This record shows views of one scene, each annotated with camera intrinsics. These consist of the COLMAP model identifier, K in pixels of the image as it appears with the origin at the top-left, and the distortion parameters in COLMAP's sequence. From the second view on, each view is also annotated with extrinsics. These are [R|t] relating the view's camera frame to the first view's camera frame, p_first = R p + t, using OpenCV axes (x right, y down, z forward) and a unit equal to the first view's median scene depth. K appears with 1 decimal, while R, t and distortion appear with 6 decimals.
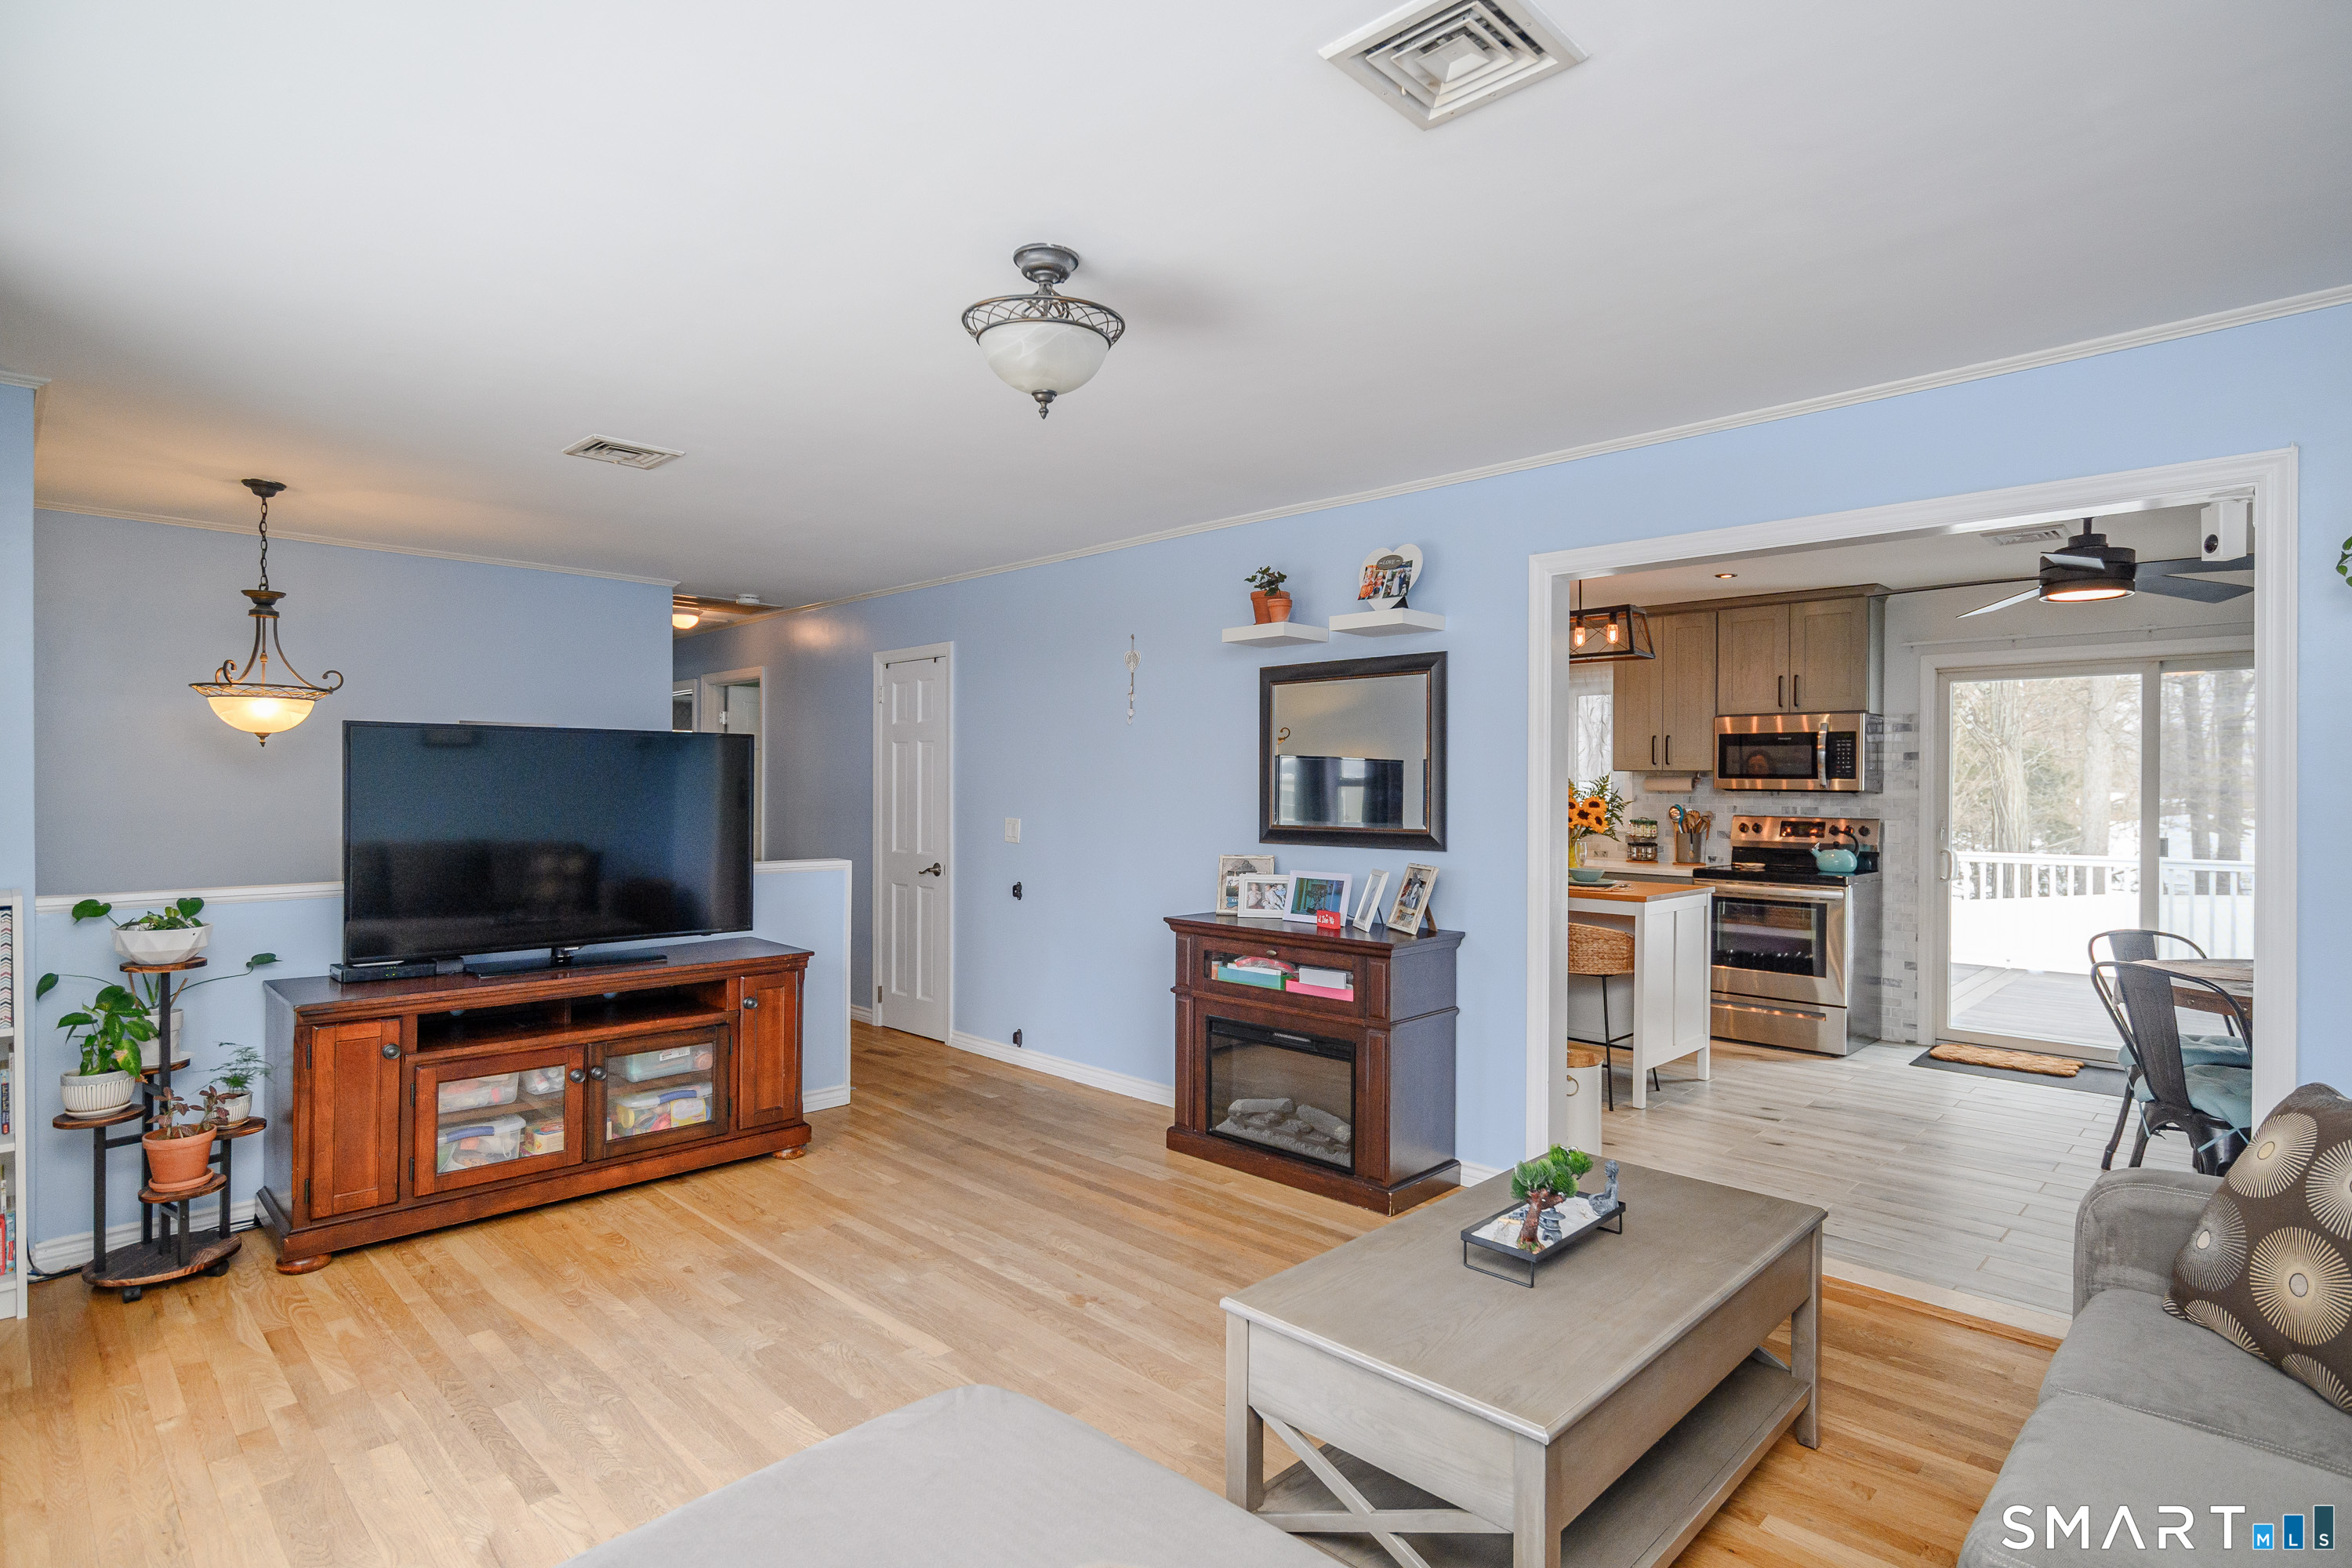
lens RADIAL K [[1198.8, 0, 1173.9], [0, 1198.8, 785.2], [0, 0, 1]] dist [0.013650, 0.001565]
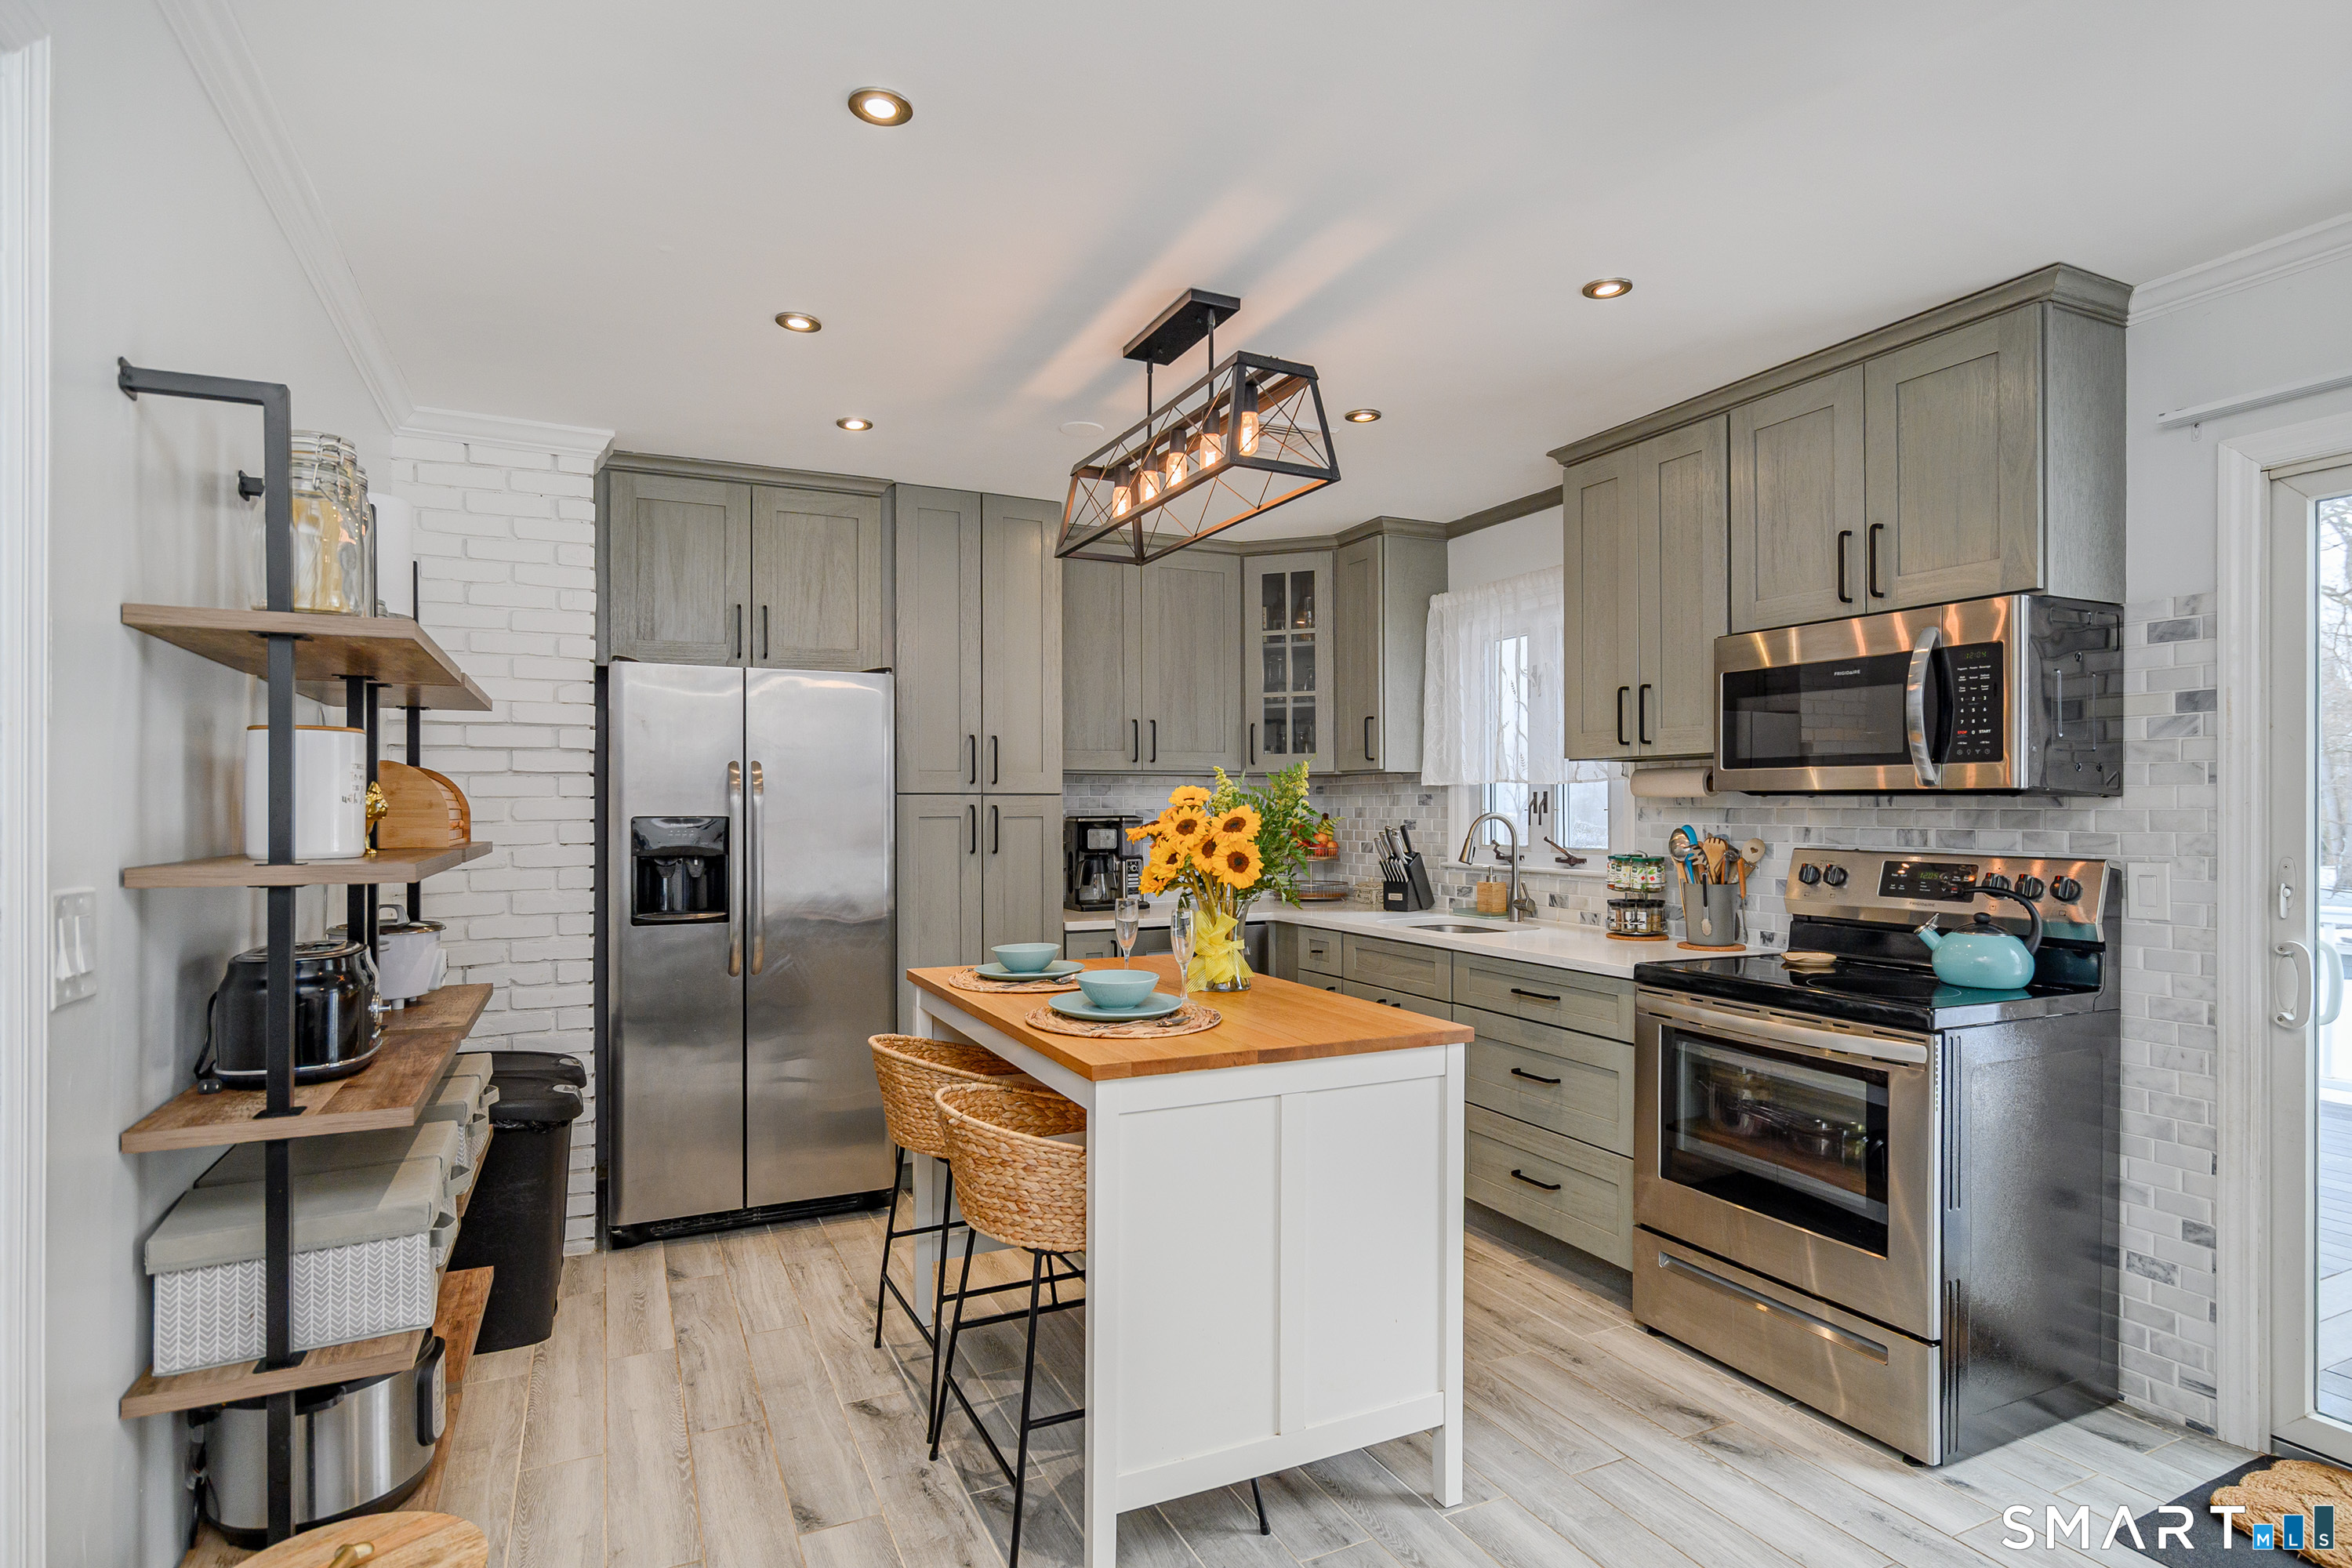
lens RADIAL K [[1198.8, 0, 1170.8], [0, 1198.8, 819.3], [0, 0, 1]] dist [0.013650, 0.001565]
pose [[0.939439, -0.000837, -0.342714, 1.103713], [0.003854, 0.999960, 0.008122, 0.024162], [0.342694, -0.008951, 0.939405, 1.311334]]
